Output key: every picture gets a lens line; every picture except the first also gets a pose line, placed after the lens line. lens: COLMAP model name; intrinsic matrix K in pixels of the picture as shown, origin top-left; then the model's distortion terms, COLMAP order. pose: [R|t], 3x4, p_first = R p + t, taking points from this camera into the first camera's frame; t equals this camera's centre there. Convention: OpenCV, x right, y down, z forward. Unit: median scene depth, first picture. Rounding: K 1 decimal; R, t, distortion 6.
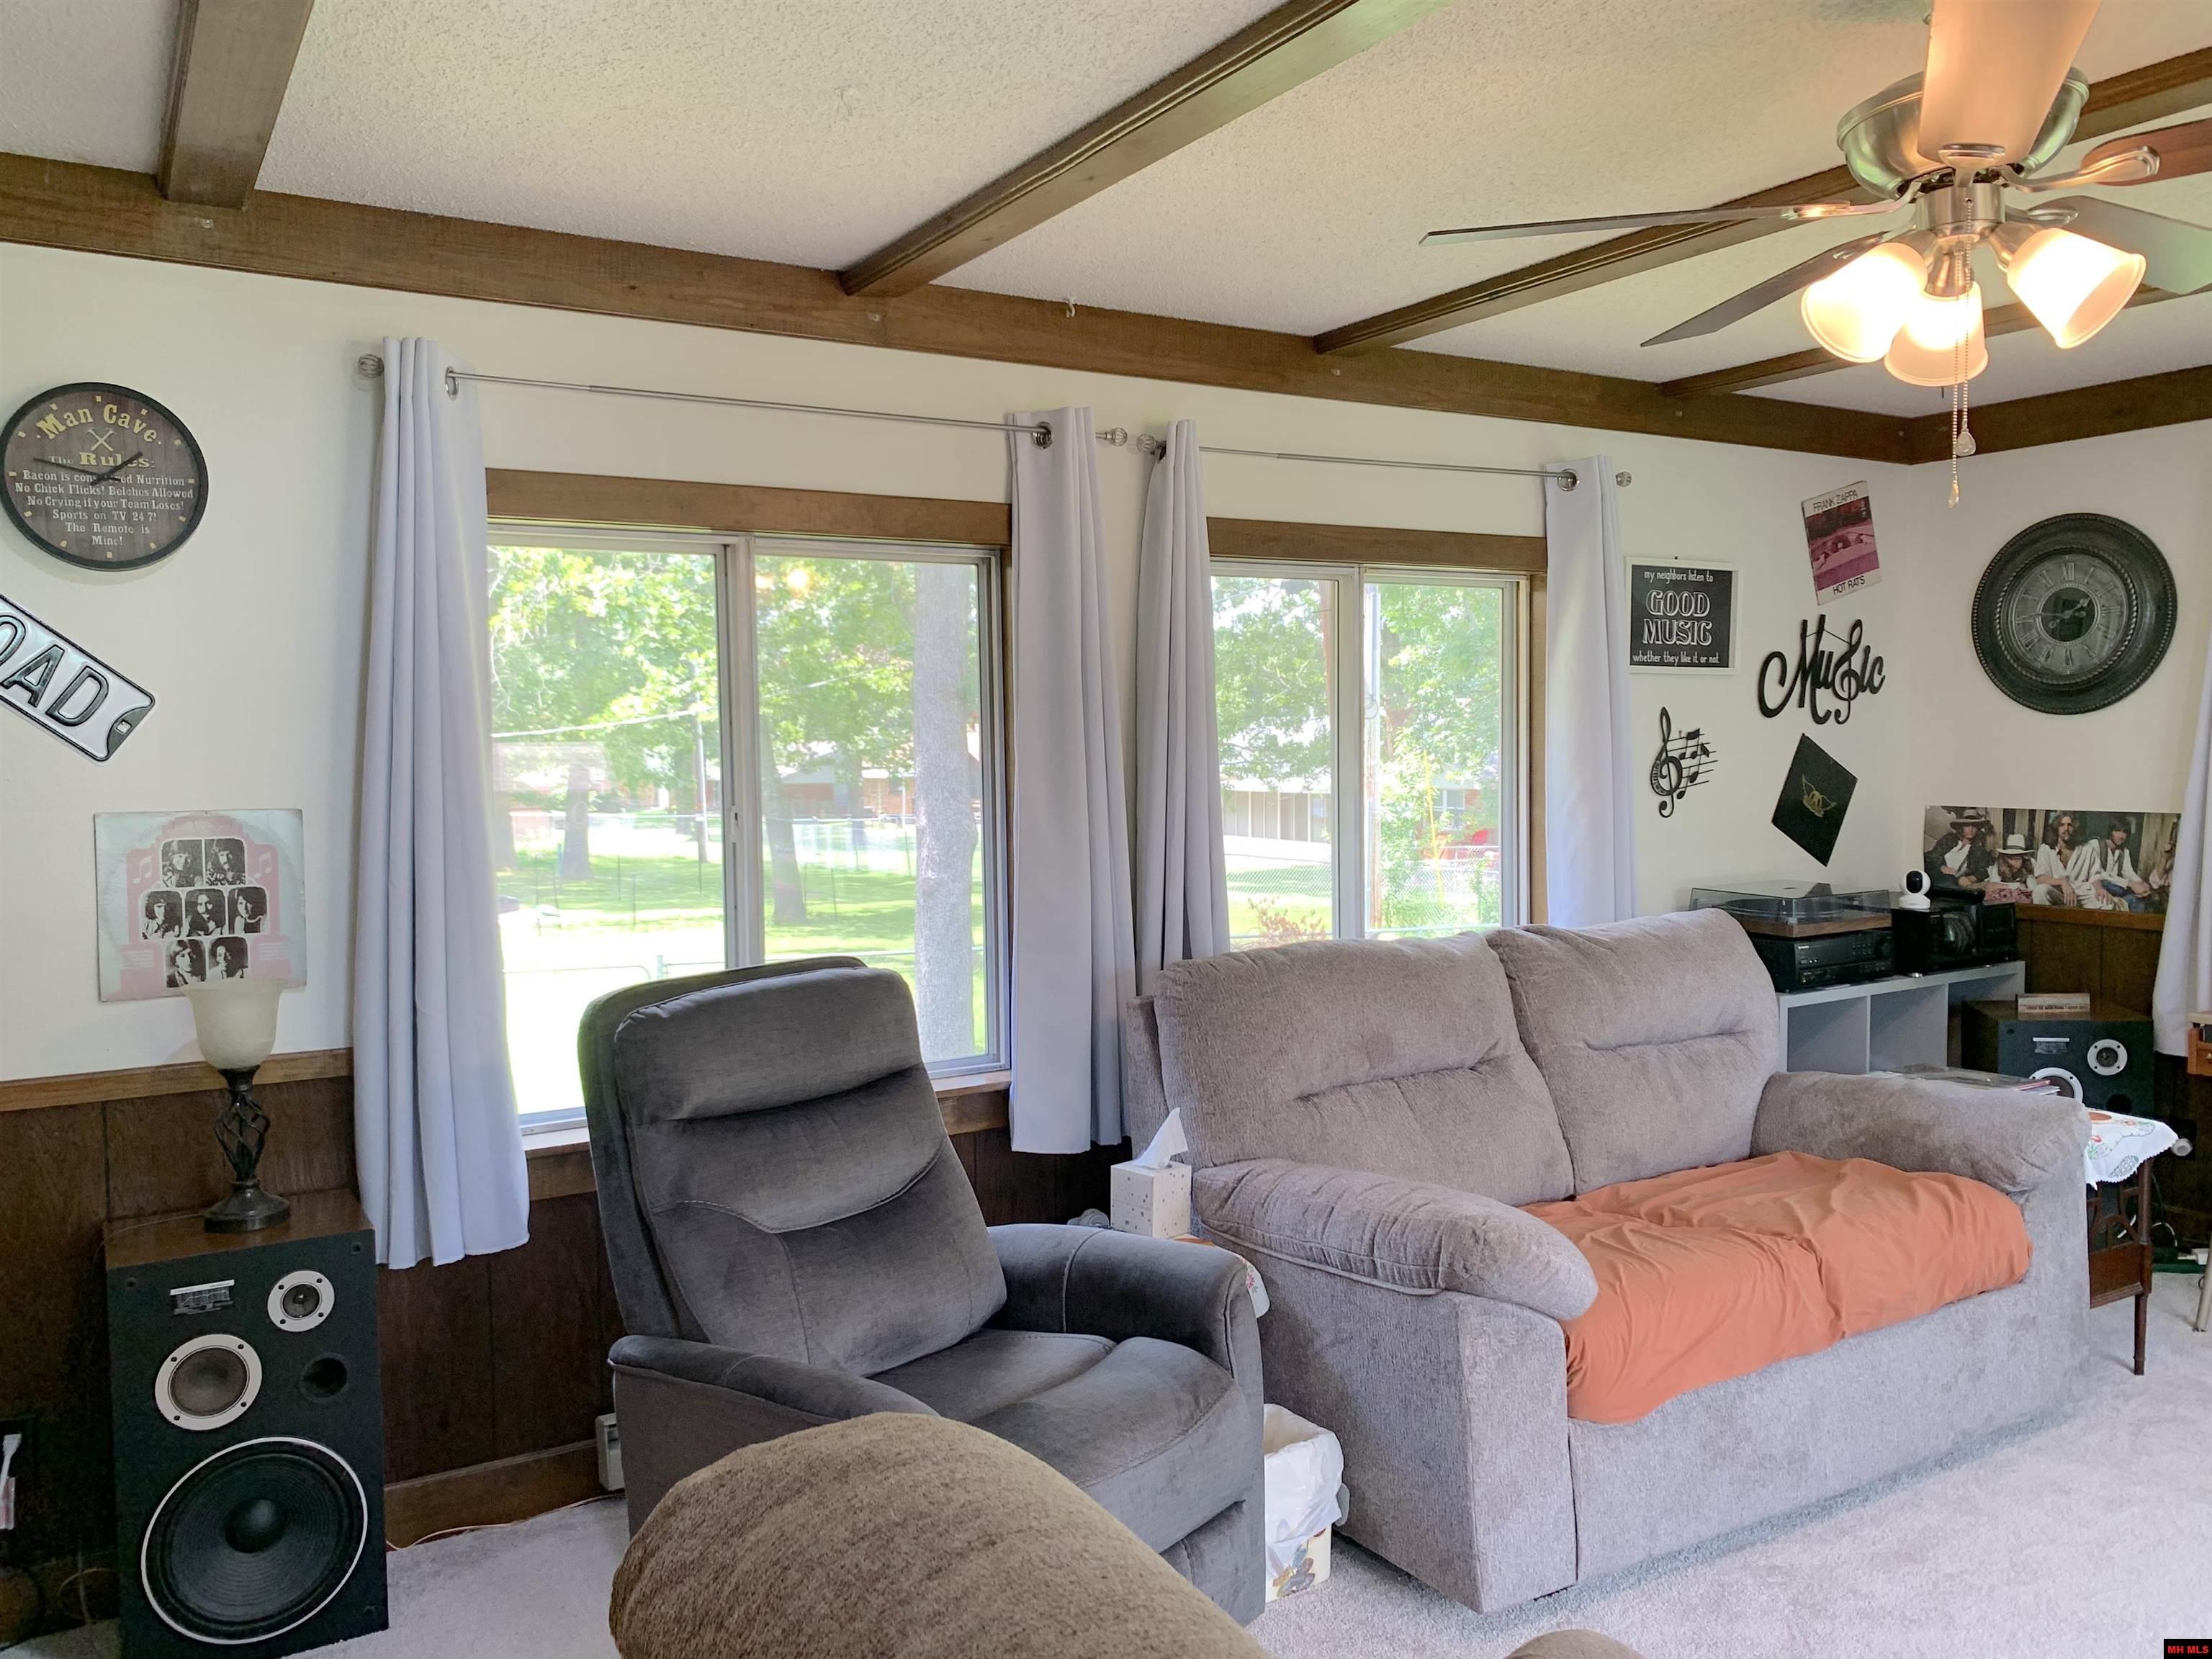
lens RADIAL K [[1673.8, 0, 1074.0], [0, 1673.8, 822.2], [0, 0, 1]] dist [0.054991, -0.104216]
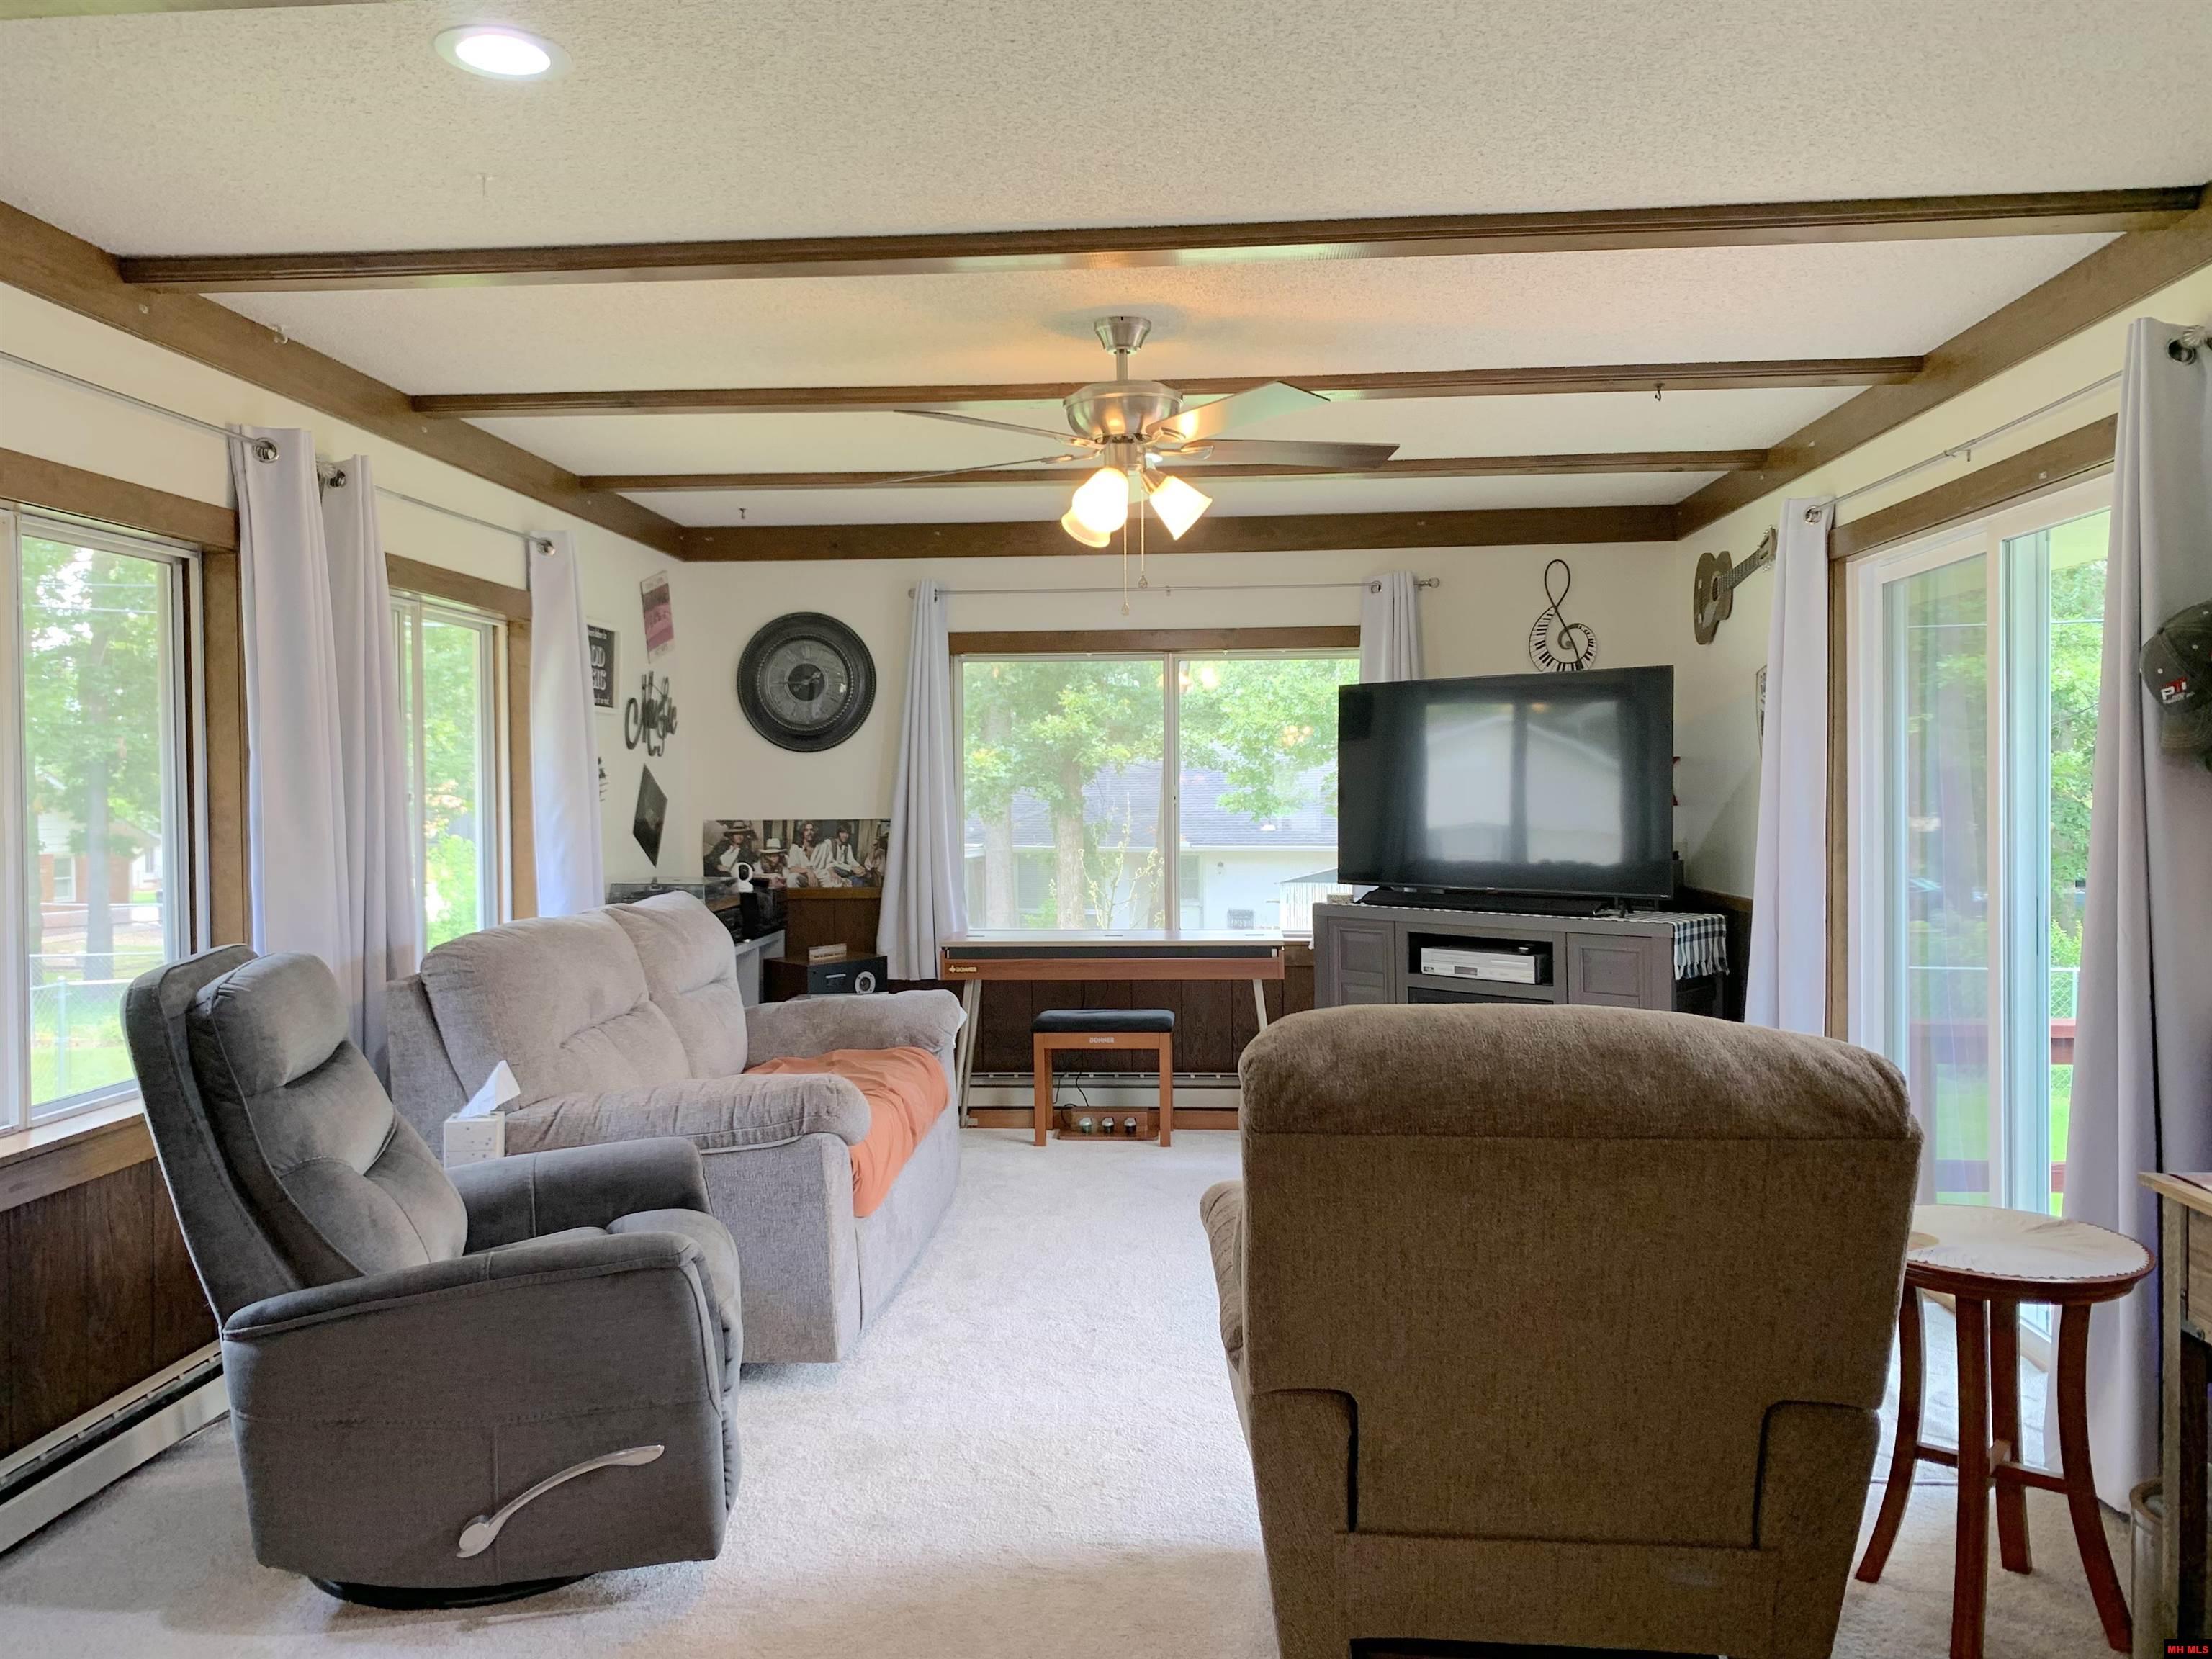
lens RADIAL K [[1676.6, 0, 1095.1], [0, 1676.6, 811.1], [0, 0, 1]] dist [0.136594, -0.285888]
pose [[0.570475, -0.006575, 0.821289, -0.441611], [0.044920, 0.998721, -0.023206, 0.029814], [-0.820086, 0.050131, 0.570041, -0.005035]]
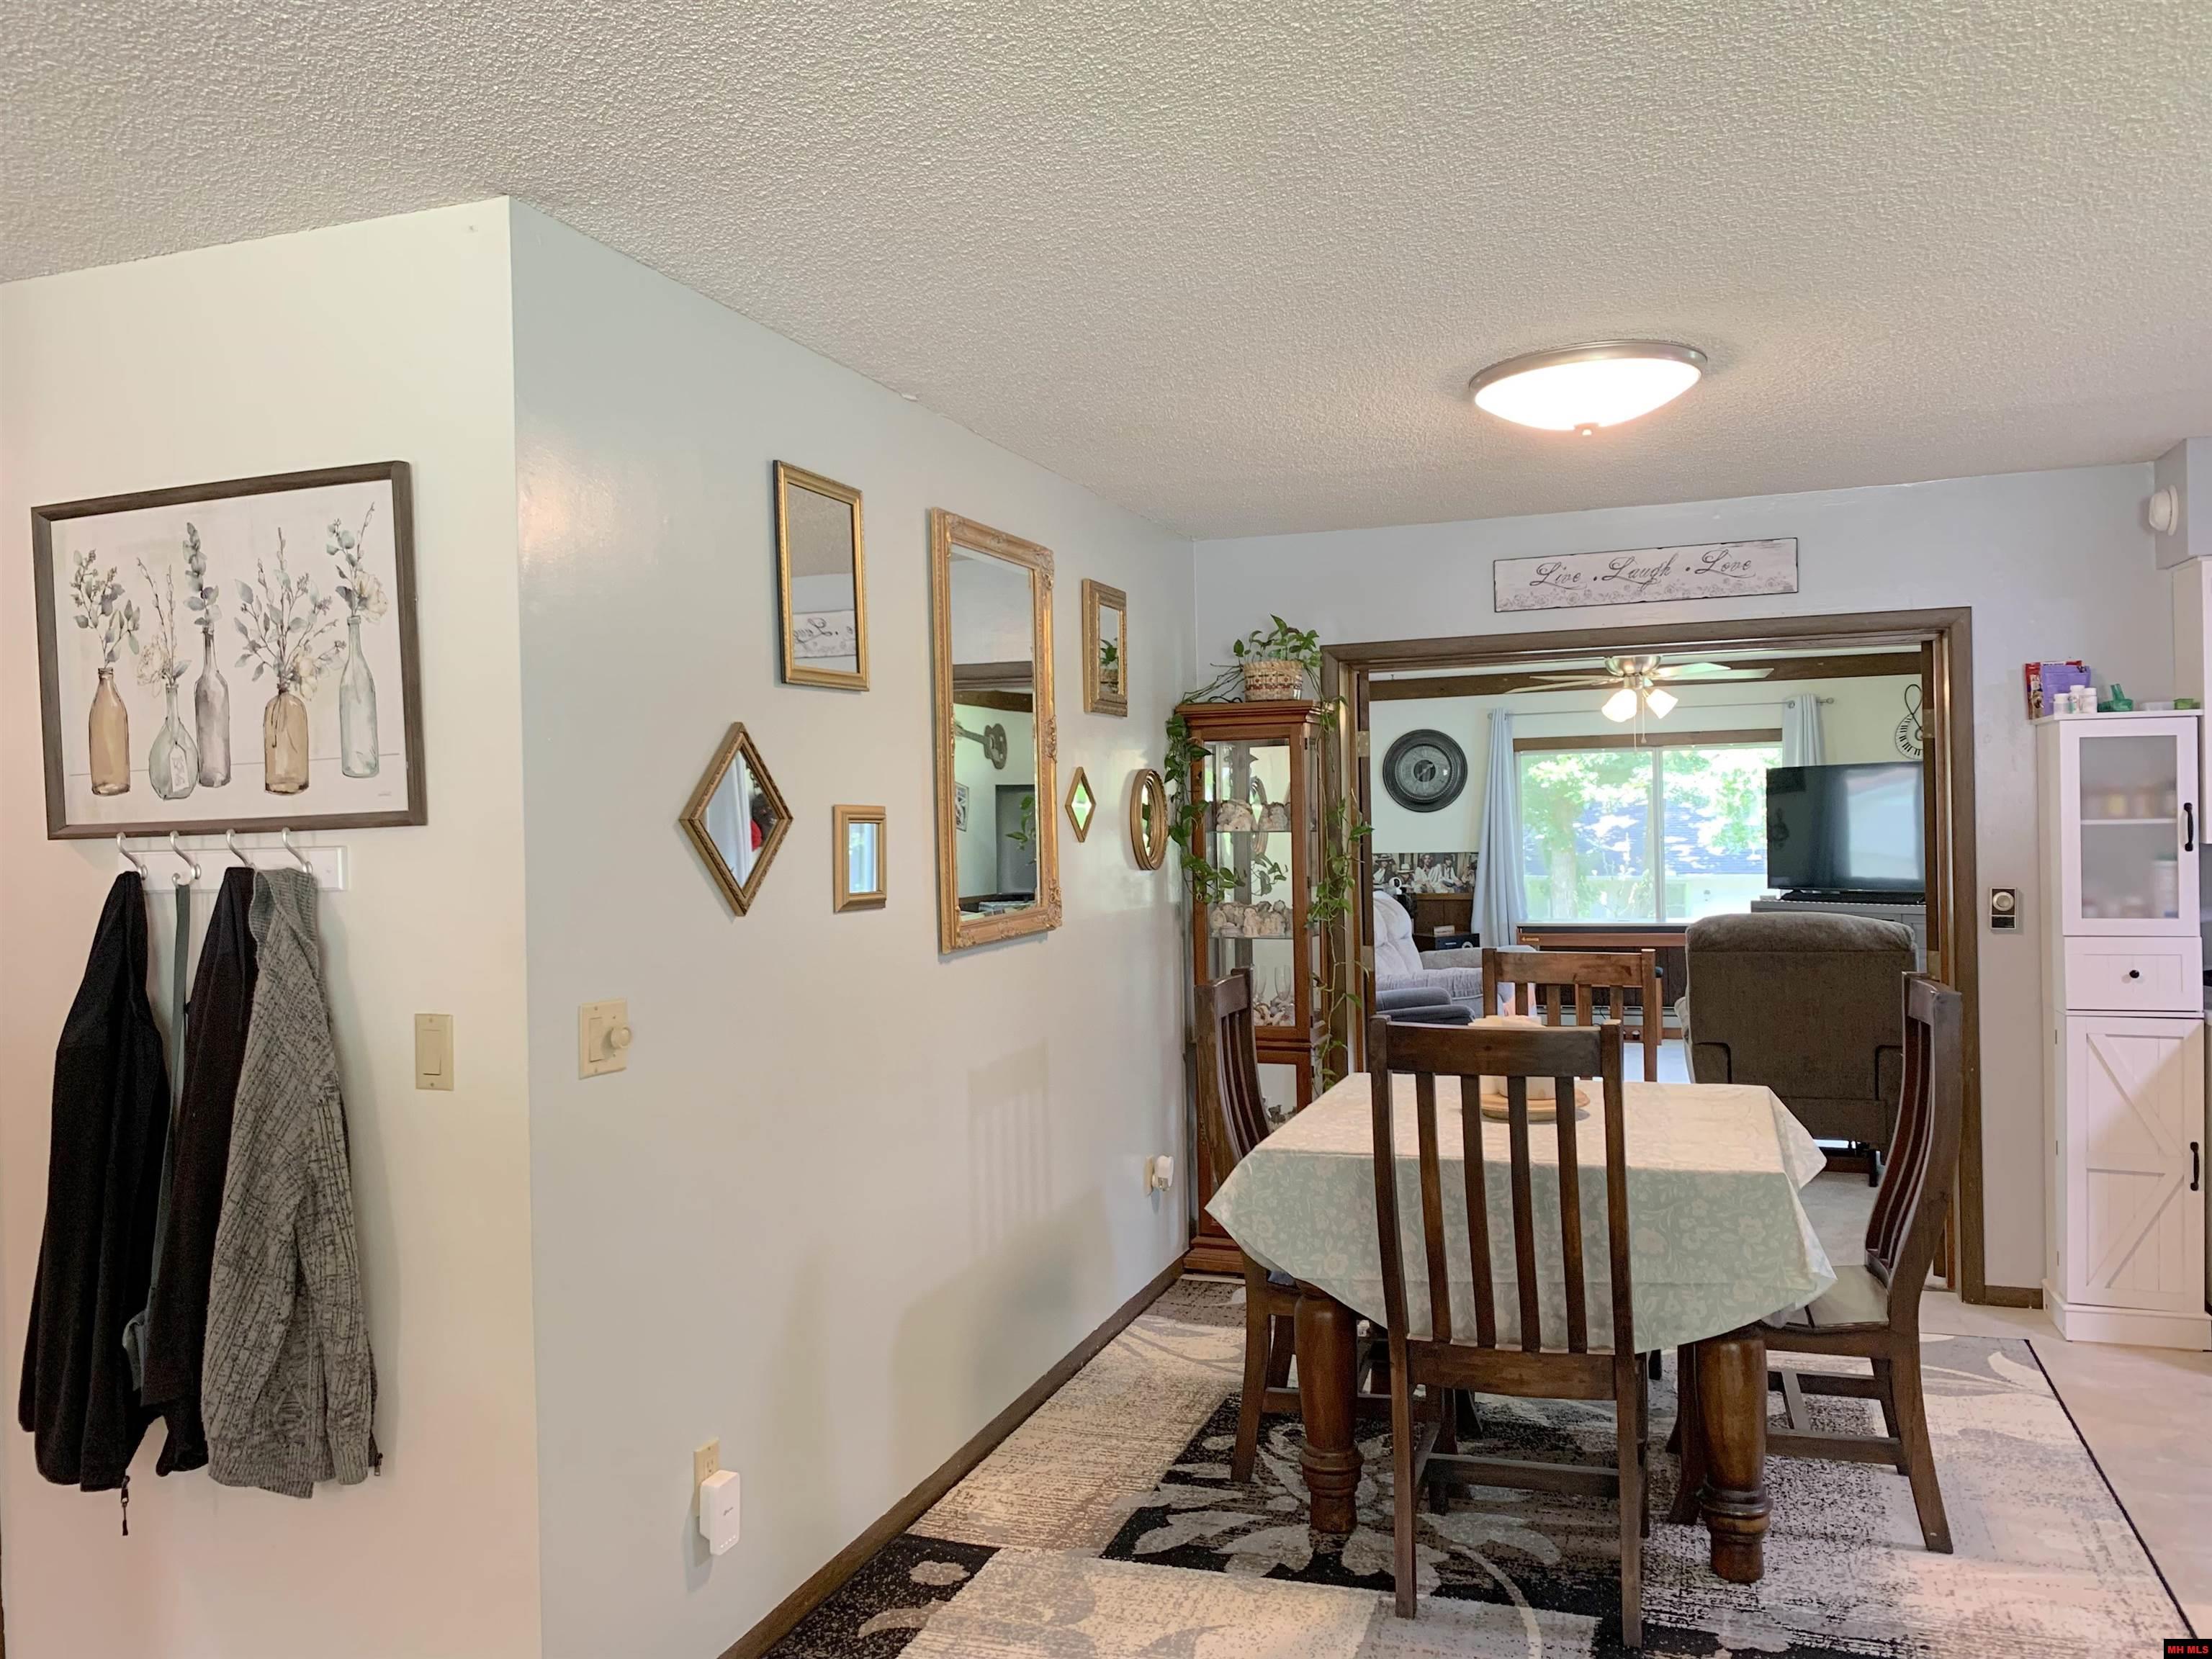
lens RADIAL K [[1693.3, 0, 1098.7], [0, 1693.3, 825.6], [0, 0, 1]] dist [0.074774, -0.102489]
pose [[0.768260, -0.006651, 0.640104, -1.307813], [0.047483, 0.997783, -0.046622, 0.045134], [-0.638375, 0.066212, 0.766873, -0.544073]]
